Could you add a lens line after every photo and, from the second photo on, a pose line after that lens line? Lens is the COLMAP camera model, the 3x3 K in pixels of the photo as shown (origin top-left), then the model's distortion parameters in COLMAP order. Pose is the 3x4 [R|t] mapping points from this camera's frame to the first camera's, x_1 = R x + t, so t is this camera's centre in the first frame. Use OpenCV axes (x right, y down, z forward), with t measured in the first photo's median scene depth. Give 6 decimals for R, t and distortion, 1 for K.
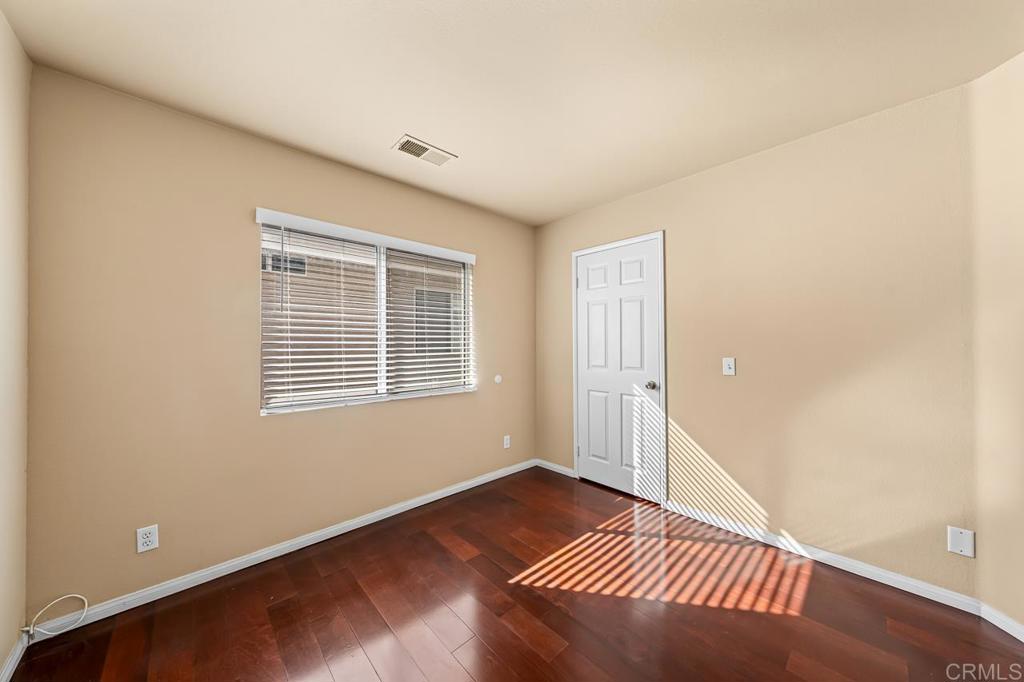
lens RADIAL K [[353.7, 0, 520.9], [0, 353.7, 340.7], [0, 0, 1]] dist [-0.005469, -0.000133]
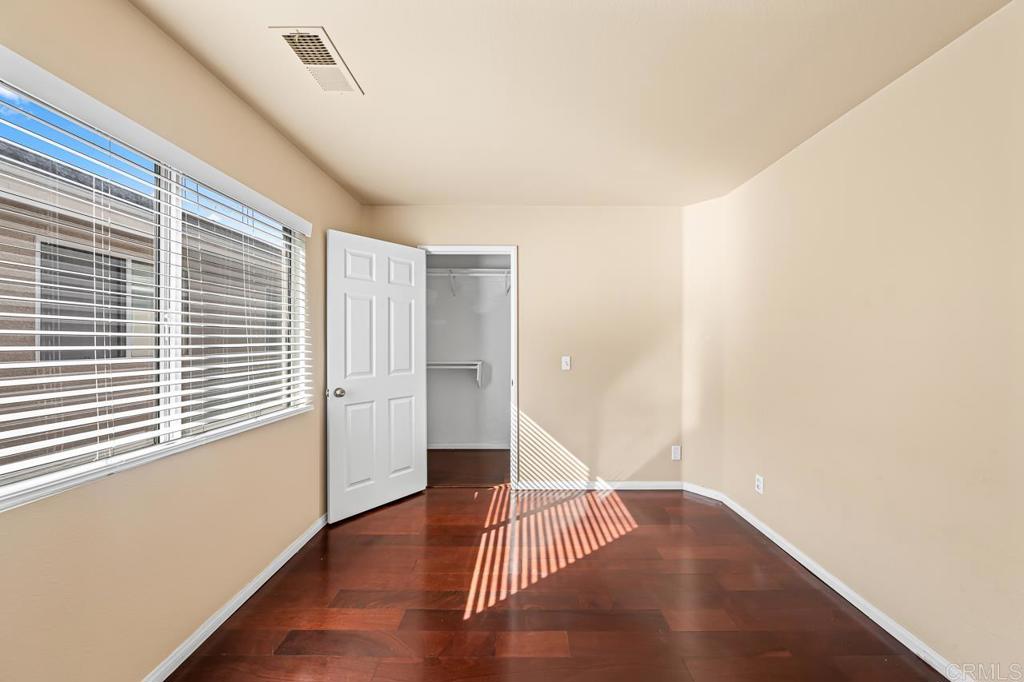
lens RADIAL K [[353.7, 0, 520.4], [0, 353.7, 342.4], [0, 0, 1]] dist [-0.005469, -0.000133]
pose [[0.675423, -0.001805, 0.737428, -0.499829], [-0.009715, 0.999888, 0.011346, -0.017203], [-0.737366, -0.014827, 0.675330, 0.262740]]
